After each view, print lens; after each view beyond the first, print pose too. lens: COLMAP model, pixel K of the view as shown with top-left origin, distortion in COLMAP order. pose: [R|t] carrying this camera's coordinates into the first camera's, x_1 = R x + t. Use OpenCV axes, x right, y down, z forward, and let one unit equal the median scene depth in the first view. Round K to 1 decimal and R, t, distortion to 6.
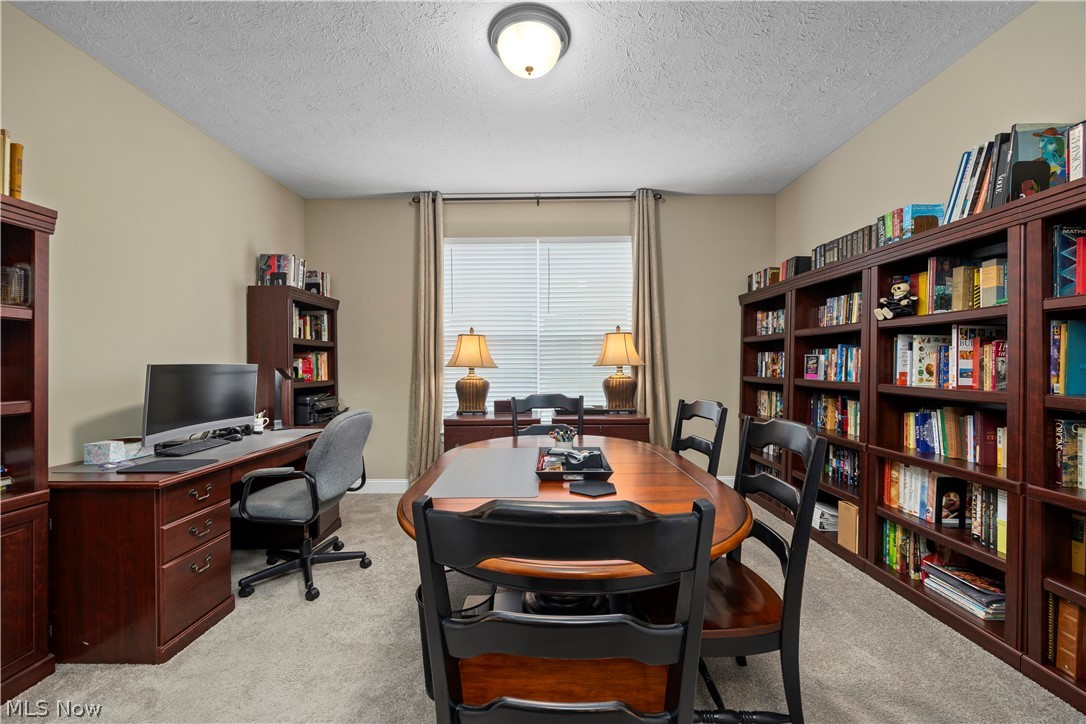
lens RADIAL K [[436.4, 0, 538.5], [0, 436.4, 359.1], [0, 0, 1]] dist [-0.004355, 0.001949]
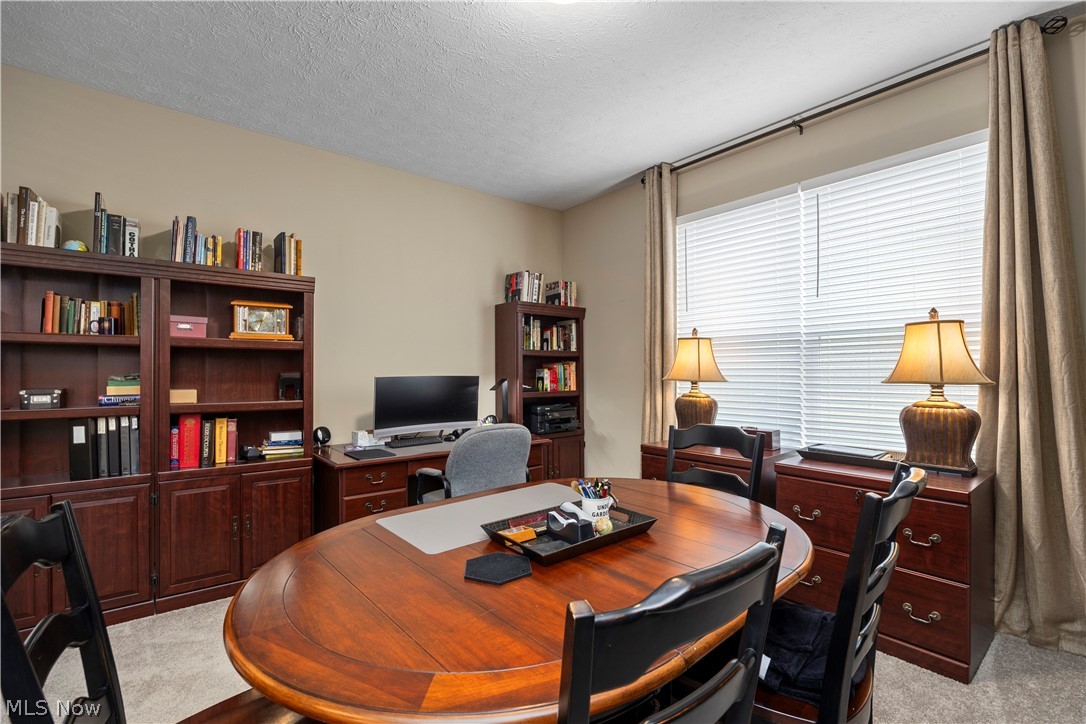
lens RADIAL K [[492.0, 0, 536.4], [0, 492.0, 367.4], [0, 0, 1]] dist [-0.011145, 0.000322]
pose [[0.625681, 0.000102, -0.780079, 0.342888], [0.010414, 0.999910, 0.008484, -0.014411], [0.780009, -0.013432, 0.625624, 0.247024]]
